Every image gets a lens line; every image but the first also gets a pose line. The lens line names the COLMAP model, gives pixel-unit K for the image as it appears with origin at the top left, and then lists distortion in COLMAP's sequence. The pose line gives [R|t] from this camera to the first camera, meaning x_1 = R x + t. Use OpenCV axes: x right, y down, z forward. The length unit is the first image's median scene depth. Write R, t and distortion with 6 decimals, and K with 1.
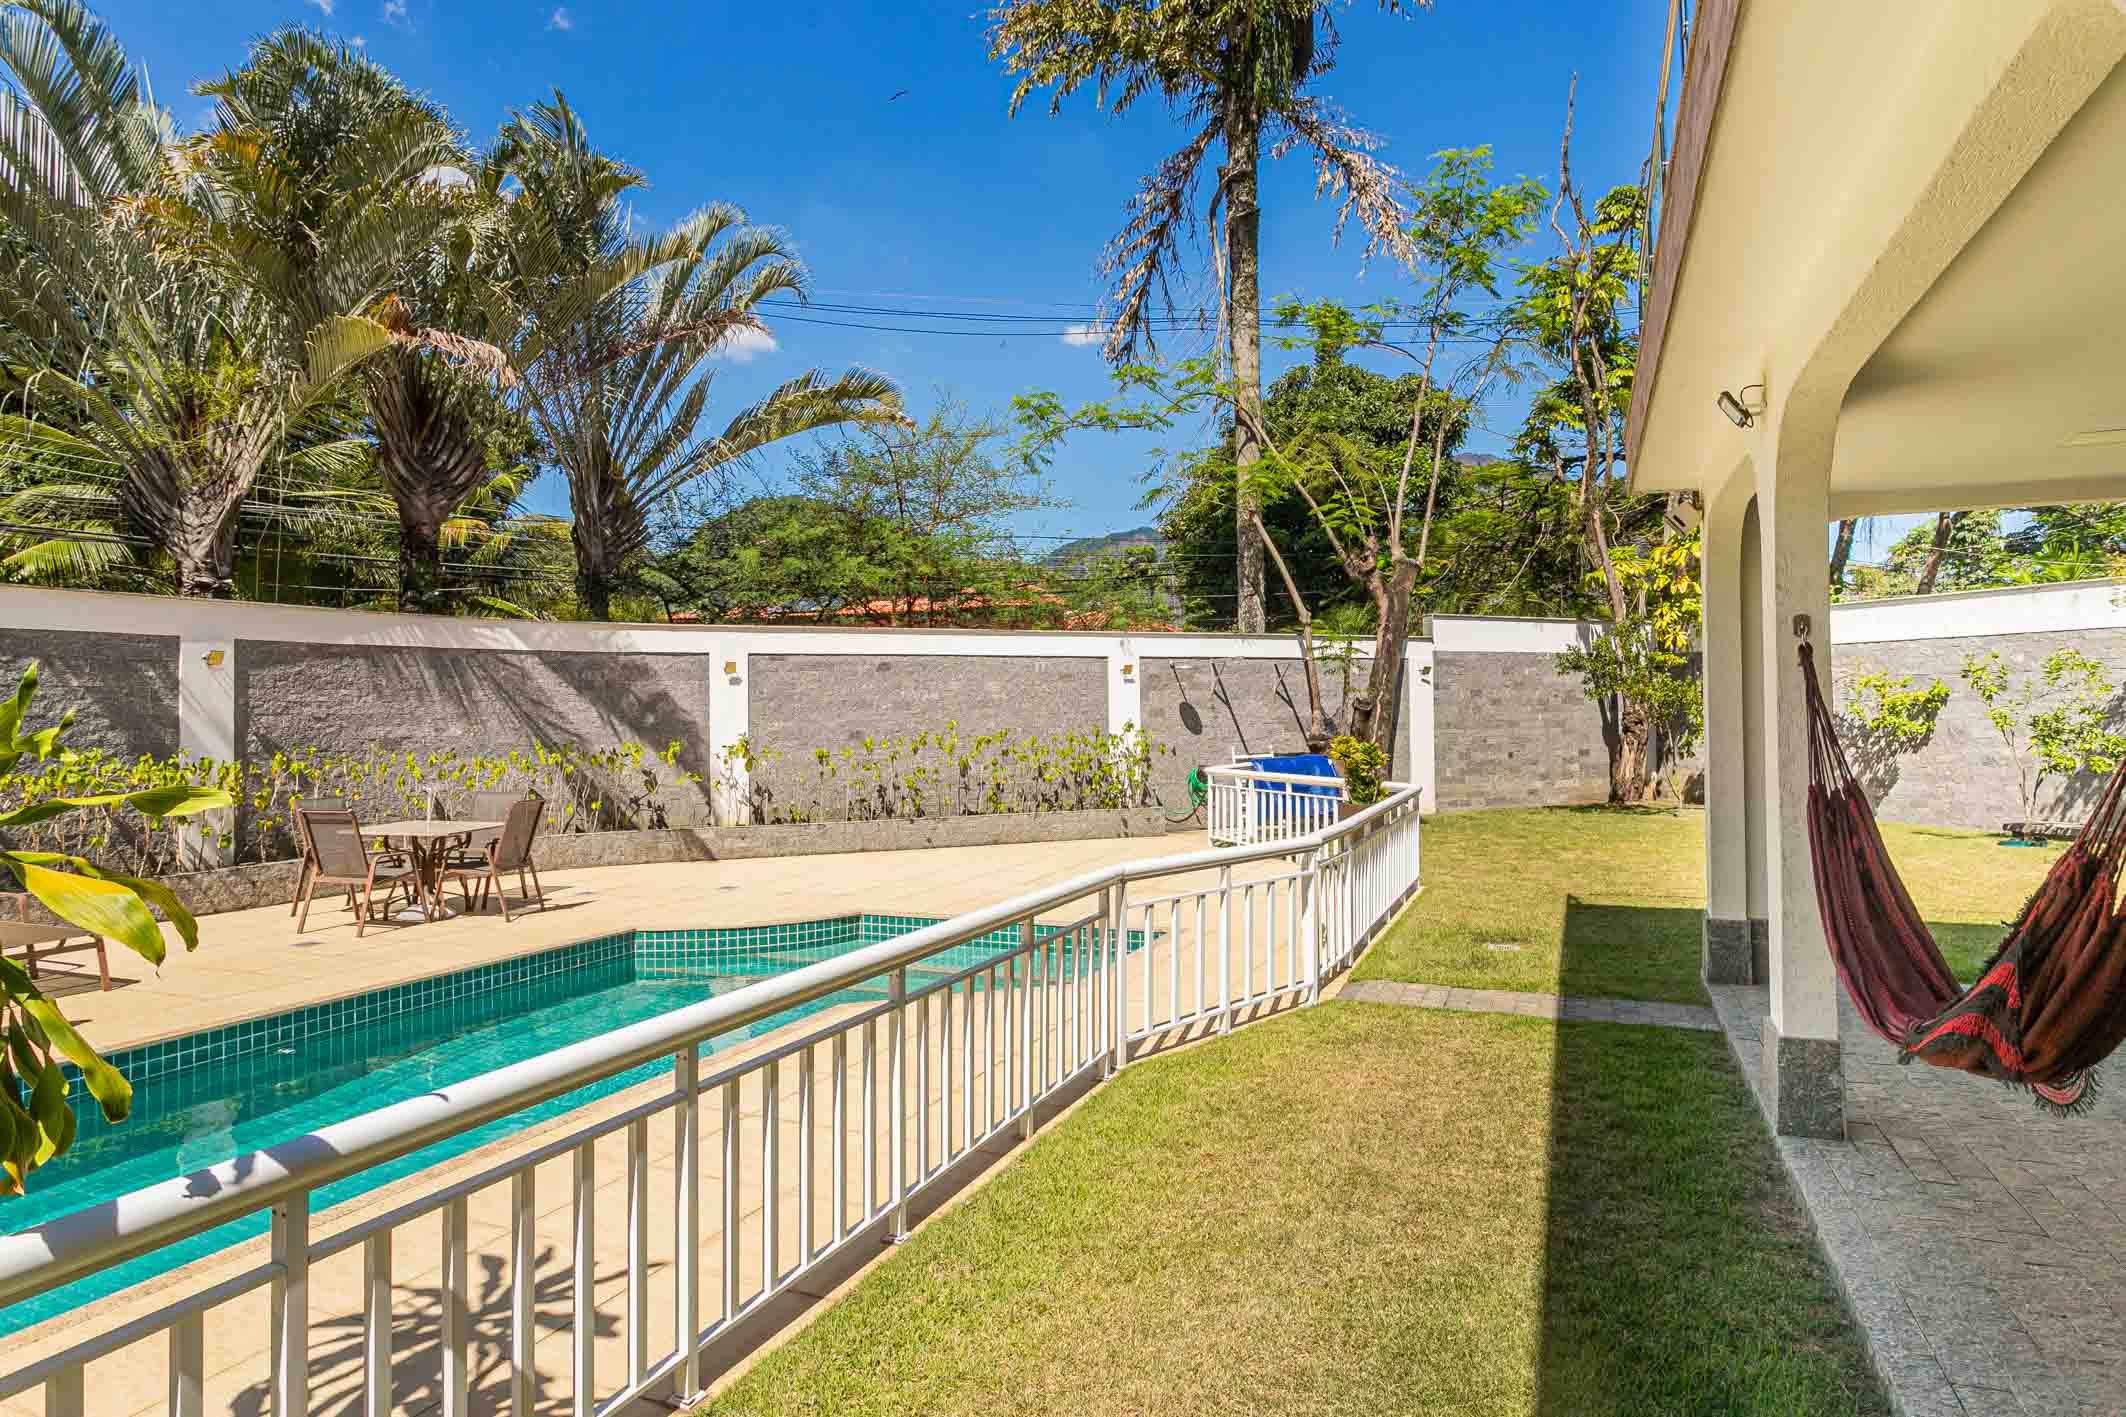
lens RADIAL K [[1288.9, 0, 1063.0], [0, 1288.9, 678.7], [0, 0, 1]] dist [0.002349, 0.000468]
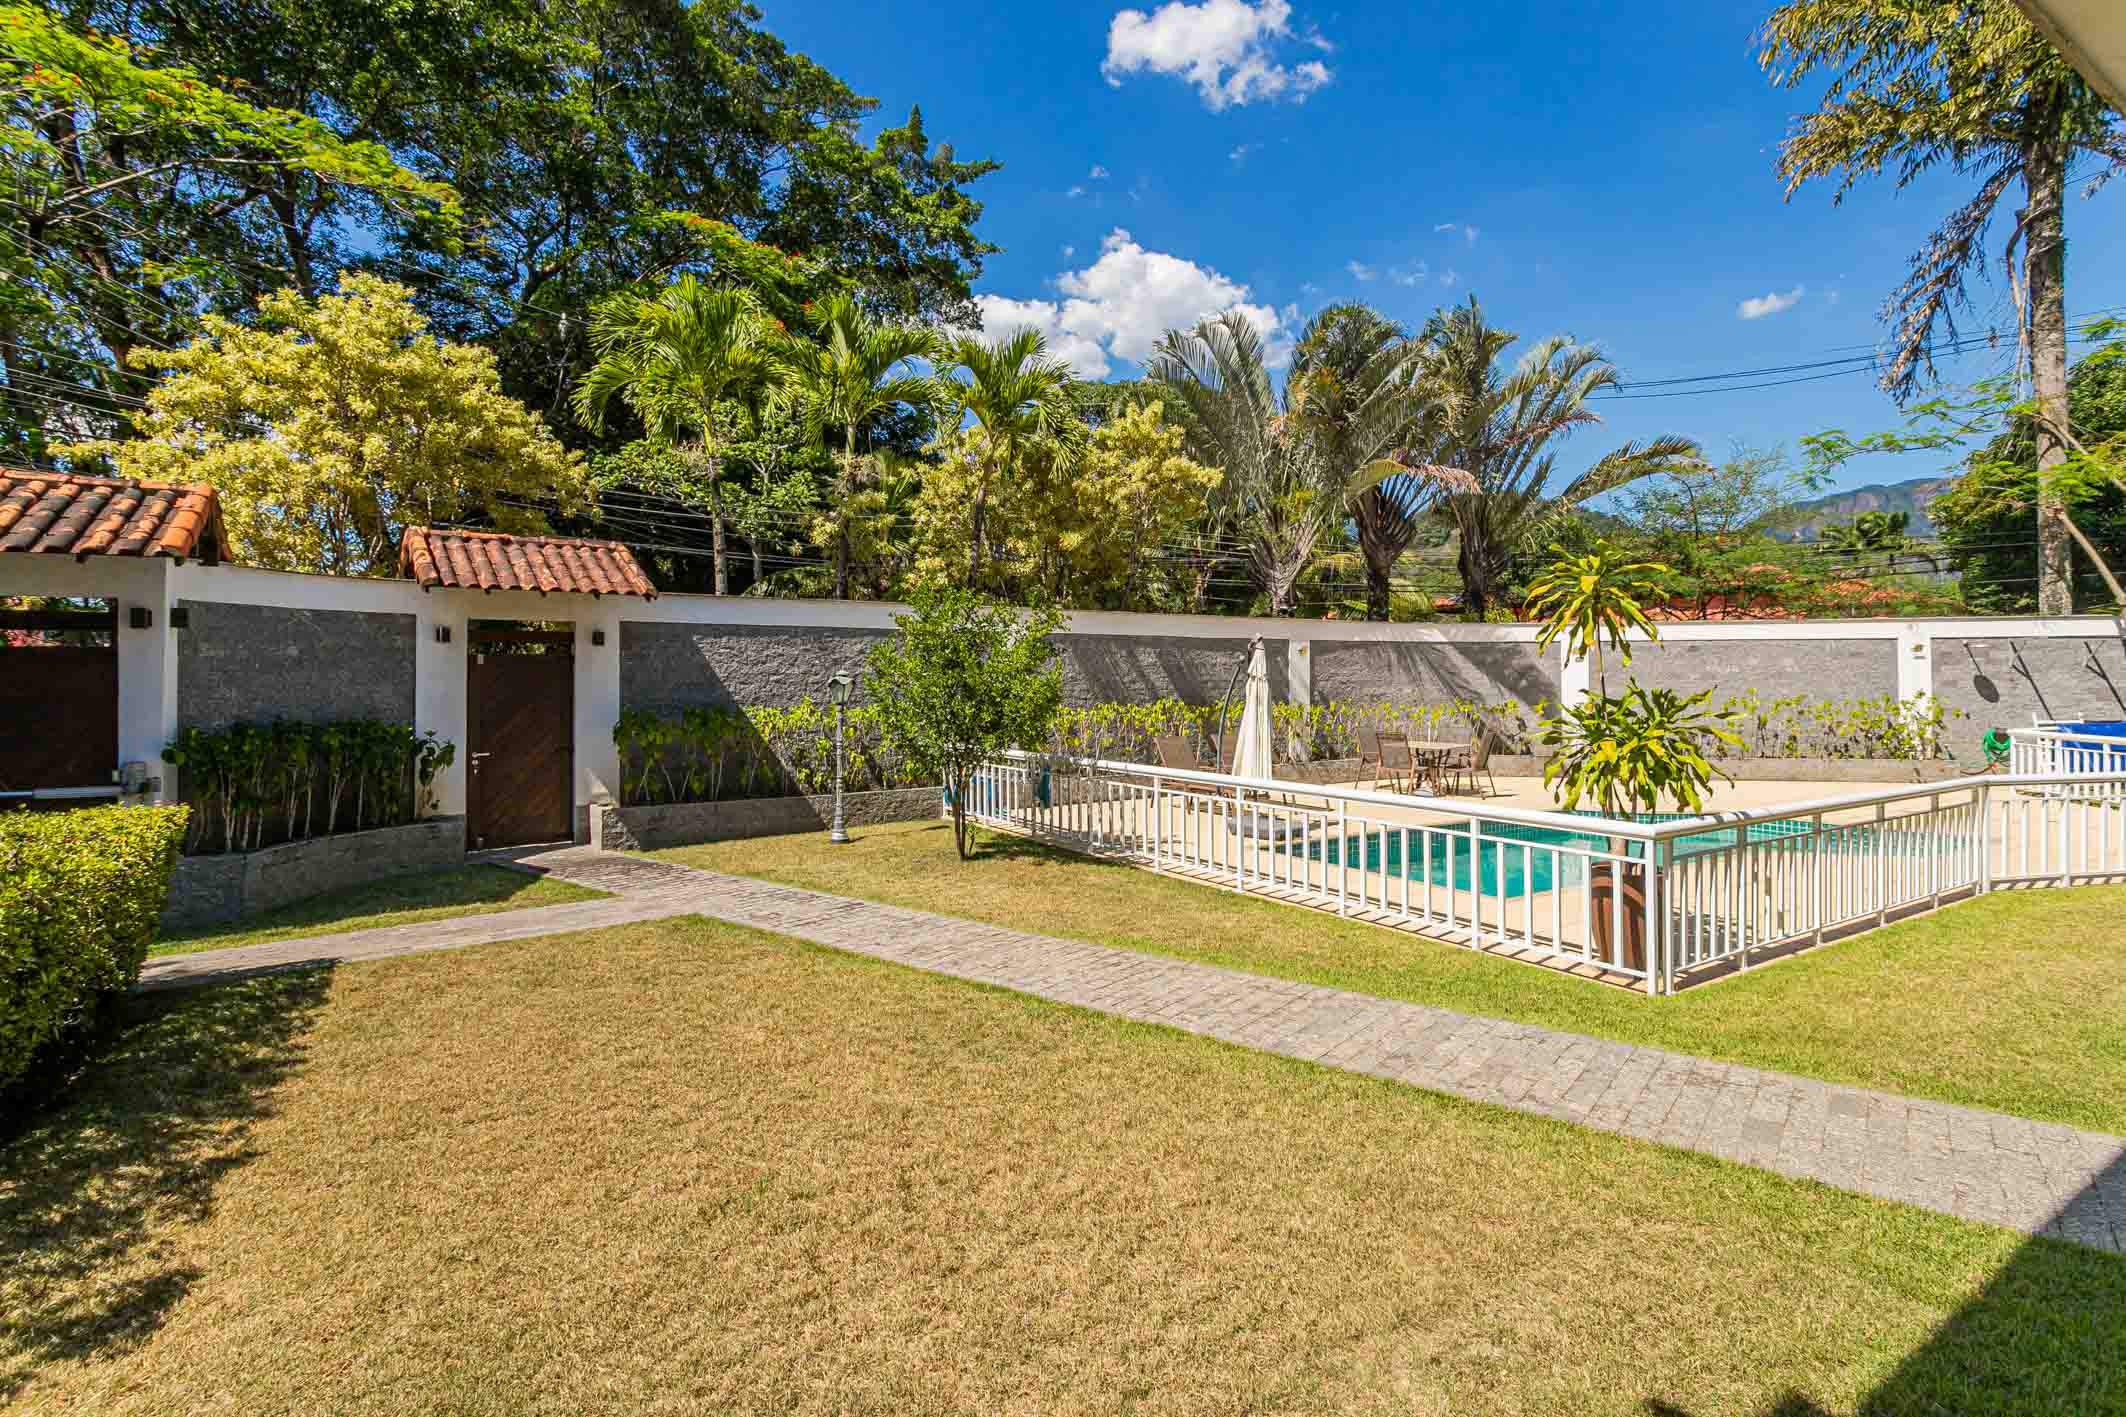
lens RADIAL K [[1000.1, 0, 1070.4], [0, 1000.1, 667.1], [0, 0, 1]] dist [0.000473, 0.001255]
pose [[0.817196, -0.000809, -0.576360, -0.060849], [0.008137, 0.999916, 0.010133, -0.005385], [0.576303, -0.012970, 0.817133, -0.251675]]
